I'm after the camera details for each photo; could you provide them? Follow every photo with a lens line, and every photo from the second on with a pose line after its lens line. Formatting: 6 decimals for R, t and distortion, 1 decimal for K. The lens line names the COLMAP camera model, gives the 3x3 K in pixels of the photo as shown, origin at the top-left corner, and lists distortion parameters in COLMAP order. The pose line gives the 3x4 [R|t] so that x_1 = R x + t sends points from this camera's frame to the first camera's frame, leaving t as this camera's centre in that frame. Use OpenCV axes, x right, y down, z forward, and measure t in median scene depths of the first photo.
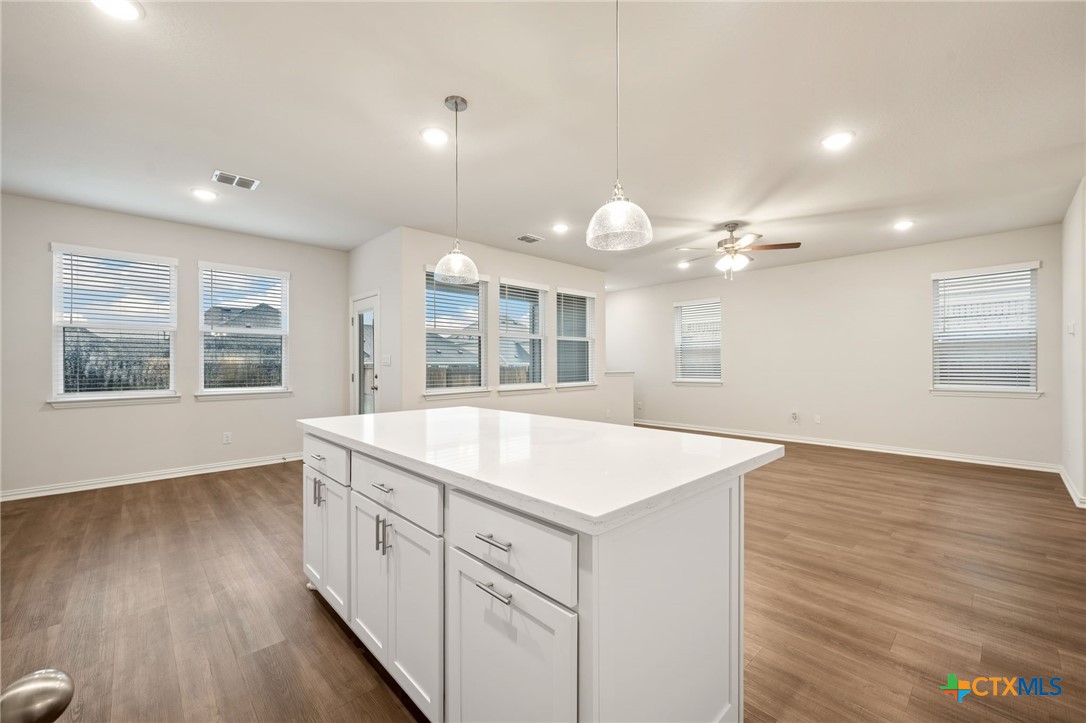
lens RADIAL K [[434.0, 0, 541.0], [0, 434.0, 366.6], [0, 0, 1]] dist [0.001380, 0.000566]
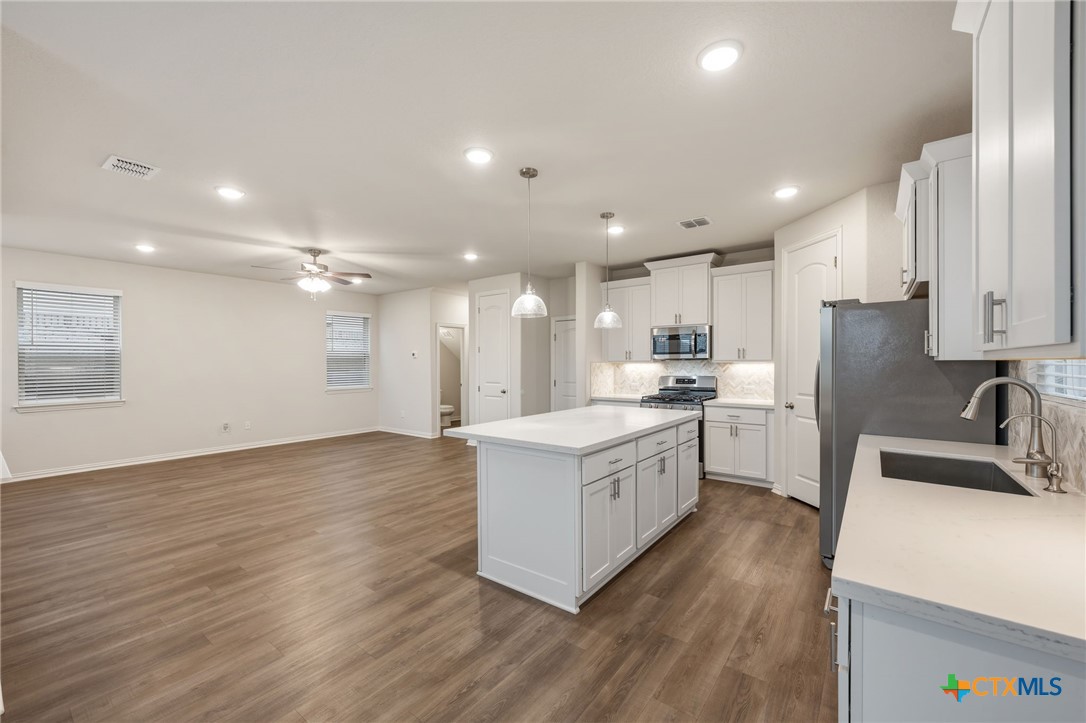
lens RADIAL K [[439.7, 0, 539.7], [0, 439.7, 363.0], [0, 0, 1]] dist [0.000756, -0.000013]
pose [[-0.157972, 0.003381, 0.987438, -0.755104], [0.012277, 0.999924, -0.001460, -0.031830], [-0.987367, 0.011892, -0.158001, 0.616114]]
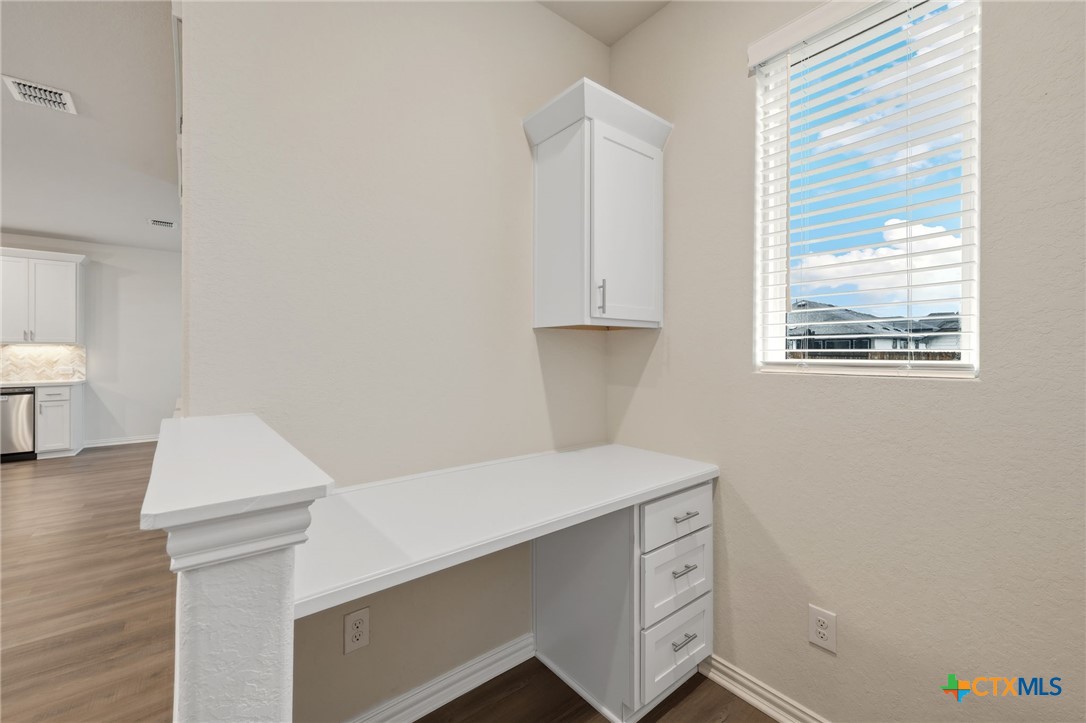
lens RADIAL K [[440.8, 0, 539.3], [0, 440.8, 352.8], [0, 0, 1]] dist [0.000422, 0.000342]
pose [[-0.083142, -0.000126, -0.996538, 0.446483], [-0.007414, 0.999972, 0.000492, -0.019891], [0.996510, 0.007429, -0.083141, 1.734023]]
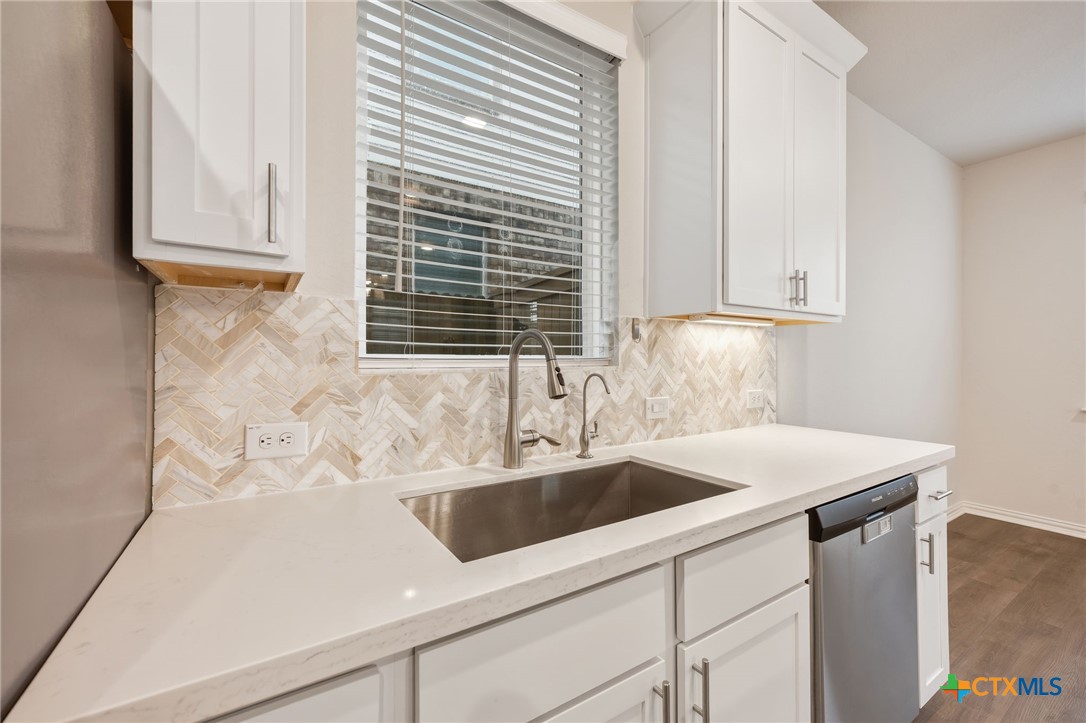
lens RADIAL K [[454.9, 0, 543.0], [0, 454.9, 361.5], [0, 0, 1]] dist [0.000046, 0.000001]
pose [[-0.179954, 0.012916, -0.983590, -0.189398], [-0.010124, 0.999837, 0.014982, -0.001160], [0.983623, 0.012654, -0.179794, 0.218179]]
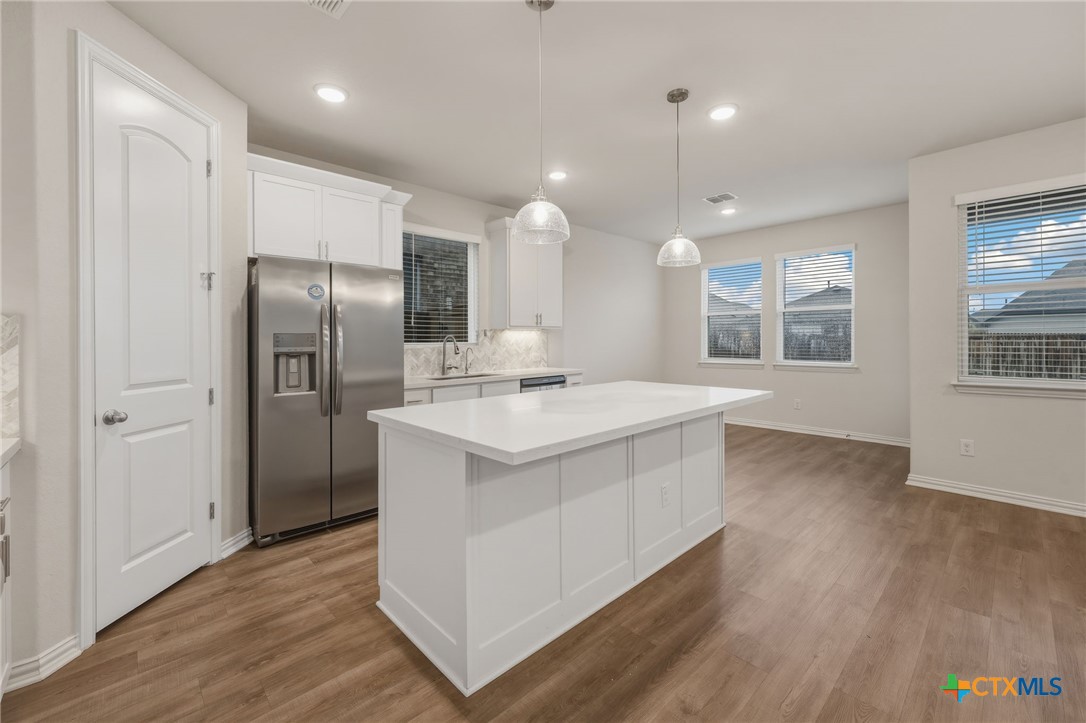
lens RADIAL K [[445.7, 0, 539.8], [0, 445.7, 338.4], [0, 0, 1]] dist [0.000534, 0.000289]
pose [[-0.006014, 0.000773, -0.999982, 0.466196], [0.001484, 0.999999, 0.000764, -0.009855], [0.999981, -0.001479, -0.006015, 0.354549]]
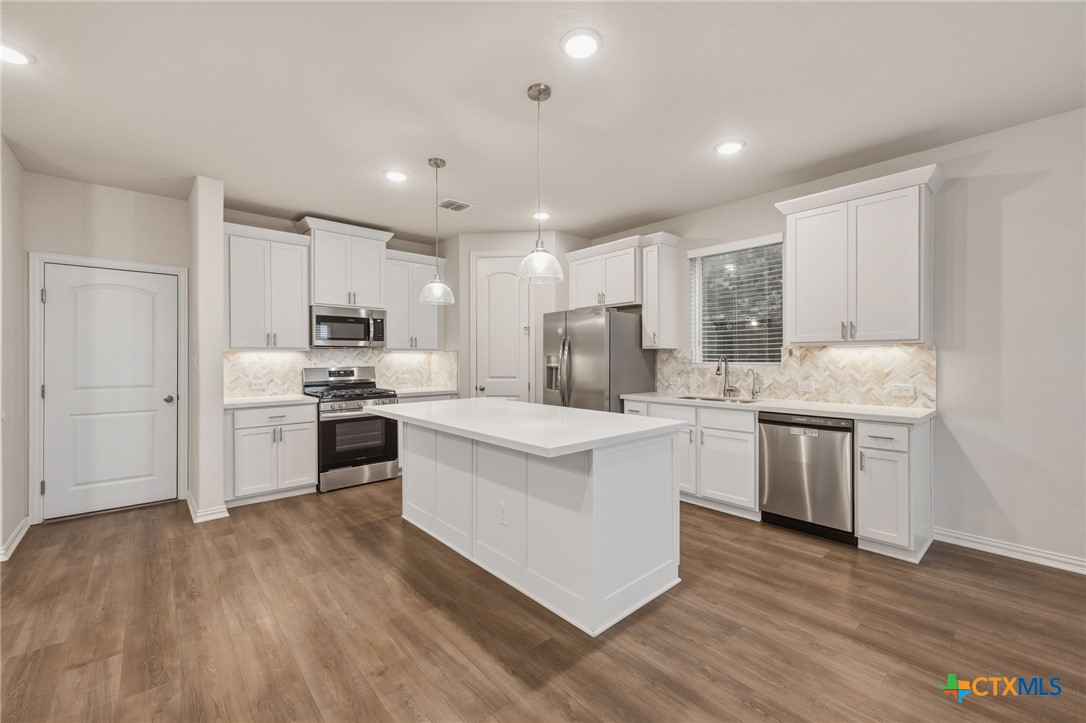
lens RADIAL K [[442.4, 0, 543.9], [0, 442.4, 358.7], [0, 0, 1]] dist [-0.000313, 0.000017]
pose [[-0.999614, 0.006505, 0.027010, -0.120022], [0.006817, 0.999911, 0.011499, -0.021092], [-0.026933, 0.011679, -0.999569, 1.031422]]
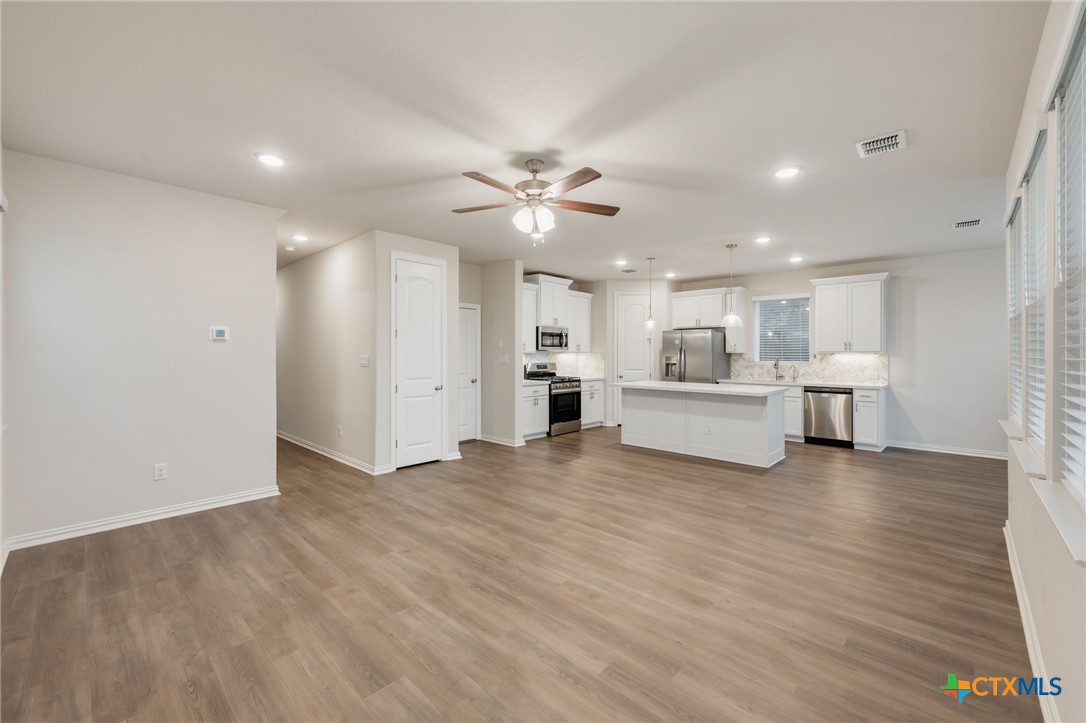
lens RADIAL K [[445.3, 0, 544.0], [0, 445.3, 353.1], [0, 0, 1]] dist [0.000795, 0.000337]
pose [[-0.998171, 0.000726, -0.060444, 0.466822], [0.000224, 0.999966, 0.008302, -0.043483], [0.060448, 0.008273, -0.998137, 1.677706]]
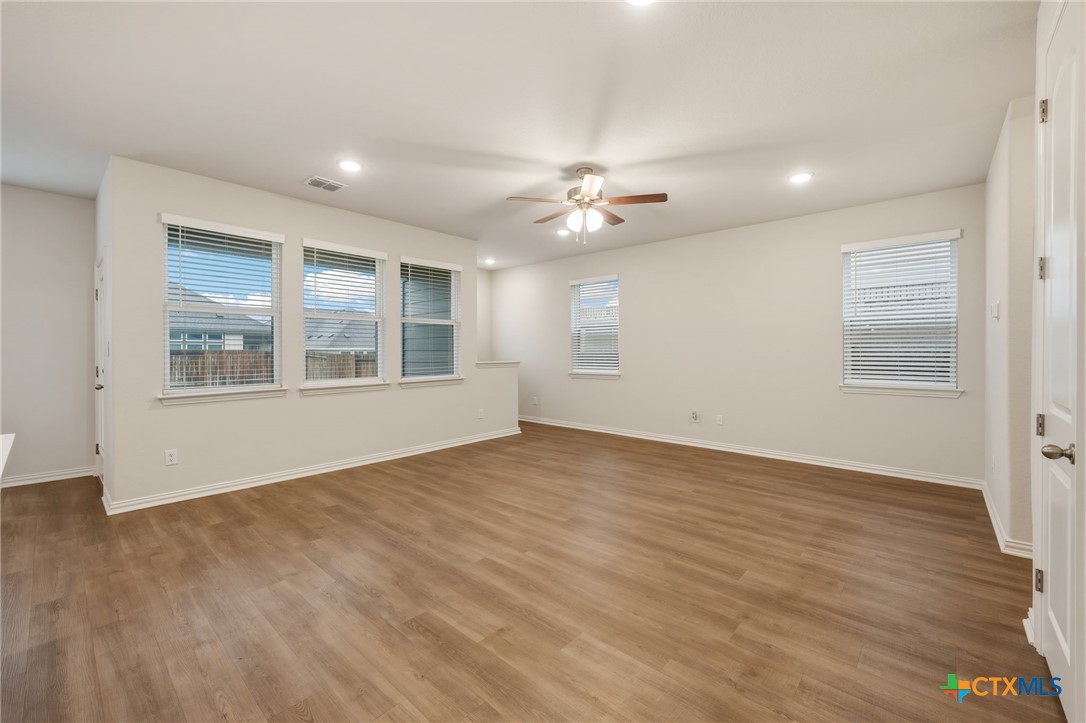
lens RADIAL K [[440.8, 0, 539.3], [0, 440.8, 352.8], [0, 0, 1]] dist [0.000422, 0.000342]
pose [[0.996761, 0.001805, 0.080399, 0.299396], [-0.001800, 0.999998, -0.000133, -0.009560], [-0.080399, -0.000012, 0.996763, 0.244742]]
